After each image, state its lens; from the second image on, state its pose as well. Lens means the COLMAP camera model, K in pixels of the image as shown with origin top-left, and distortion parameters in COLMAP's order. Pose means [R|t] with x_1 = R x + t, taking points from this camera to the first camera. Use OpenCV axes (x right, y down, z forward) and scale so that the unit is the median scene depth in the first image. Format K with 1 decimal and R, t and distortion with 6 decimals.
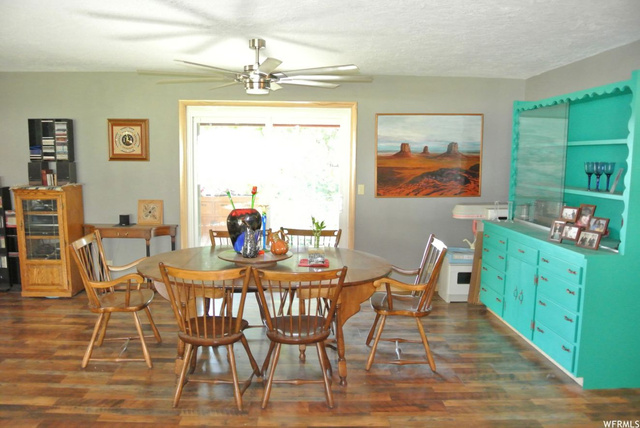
lens RADIAL K [[492.5, 0, 317.4], [0, 492.5, 215.4], [0, 0, 1]] dist [-0.084734, 0.021479]
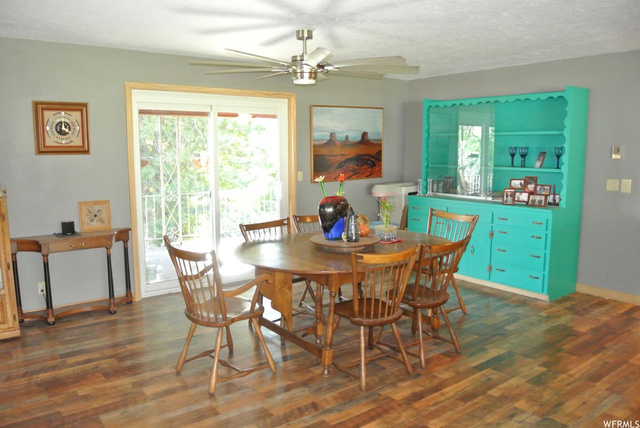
lens RADIAL K [[492.5, 0, 314.2], [0, 492.5, 213.3], [0, 0, 1]] dist [-0.084734, 0.021479]
pose [[0.818866, -0.090183, 0.566856, -0.526578], [0.079178, 0.995886, 0.044061, -0.018427], [-0.568498, 0.008803, 0.822638, 0.116148]]
